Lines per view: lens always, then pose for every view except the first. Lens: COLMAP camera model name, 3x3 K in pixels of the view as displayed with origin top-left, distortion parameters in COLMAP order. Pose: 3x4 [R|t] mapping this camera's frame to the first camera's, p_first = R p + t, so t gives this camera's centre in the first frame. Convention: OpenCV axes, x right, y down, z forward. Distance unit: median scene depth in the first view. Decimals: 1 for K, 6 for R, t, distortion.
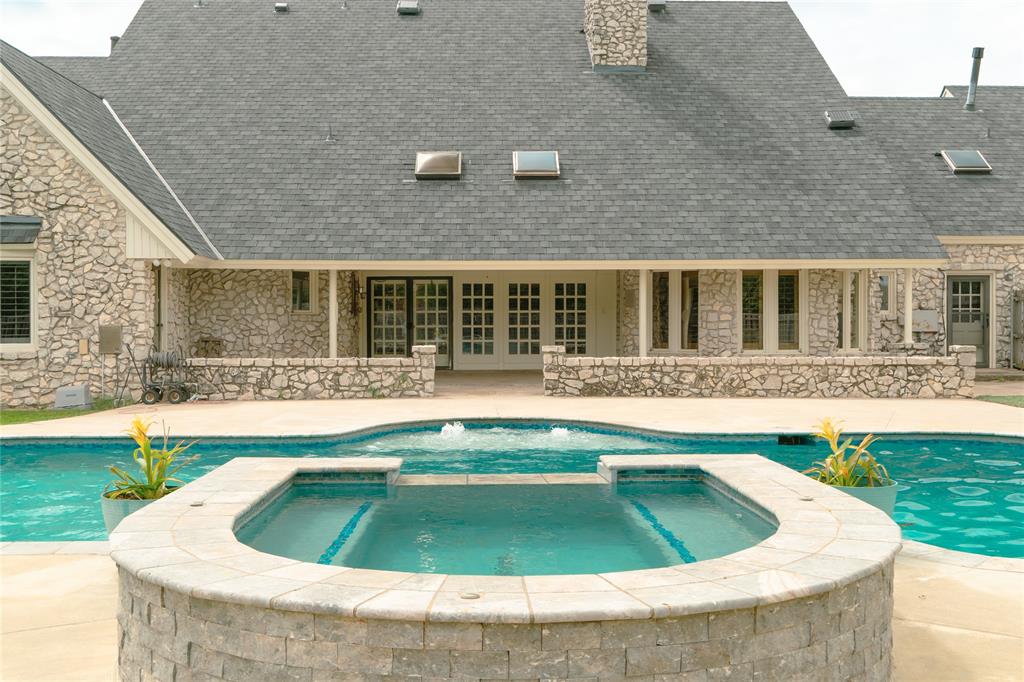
lens RADIAL K [[1106.0, 0, 509.1], [0, 1106.0, 301.4], [0, 0, 1]] dist [0.003322, -0.007414]
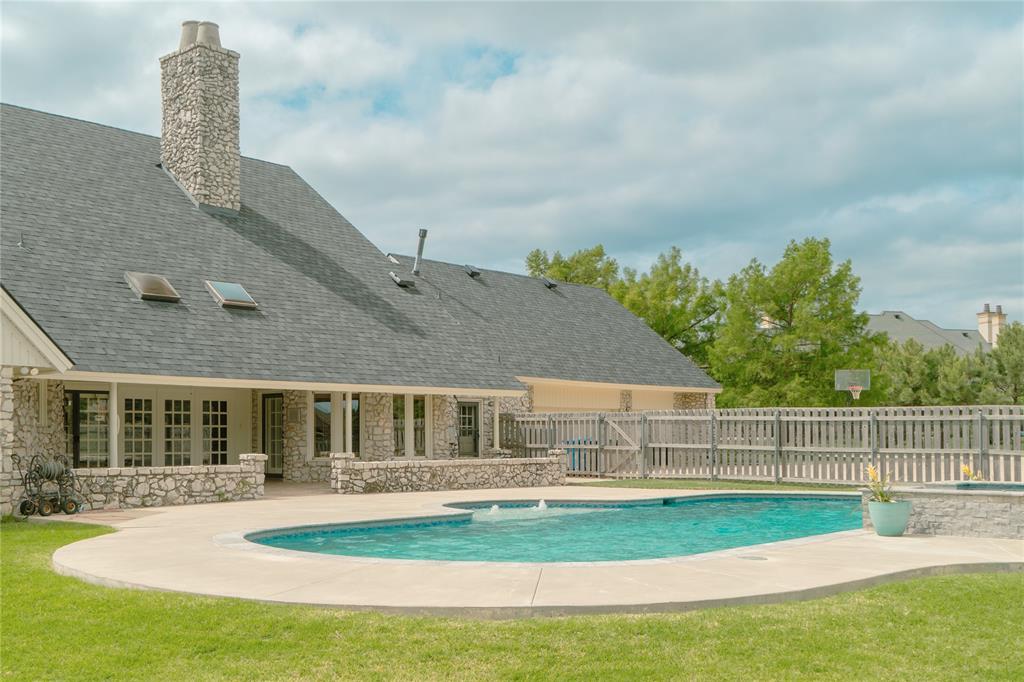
lens RADIAL K [[1177.9, 0, 512.0], [0, 1177.9, 341.0], [0, 0, 1]] dist [-0.015341, -0.040036]
pose [[0.656222, 0.061631, 0.752047, -0.821832], [-0.007948, 0.997168, -0.074784, 0.012520], [-0.754526, 0.043097, 0.654853, 0.002001]]
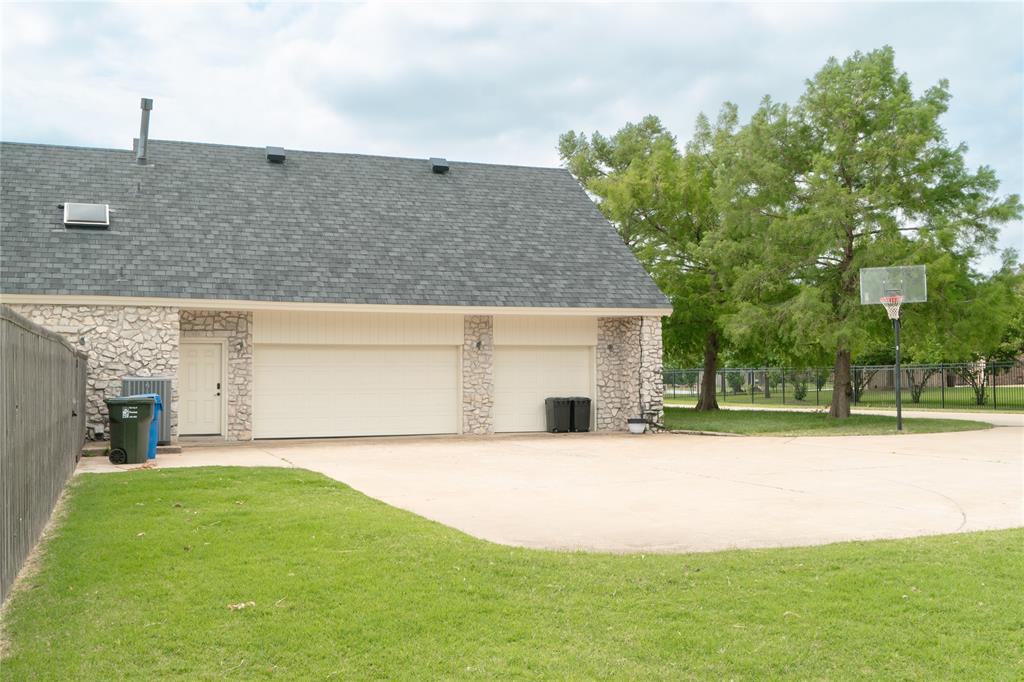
lens RADIAL K [[1001.8, 0, 512.0], [0, 1001.8, 341.0], [0, 0, 1]] dist [-0.013922, -0.012020]
pose [[0.945659, 0.008227, 0.325056, 0.651528], [-0.005307, 0.999937, -0.009867, -0.019162], [-0.325116, 0.007606, 0.945643, 0.119065]]
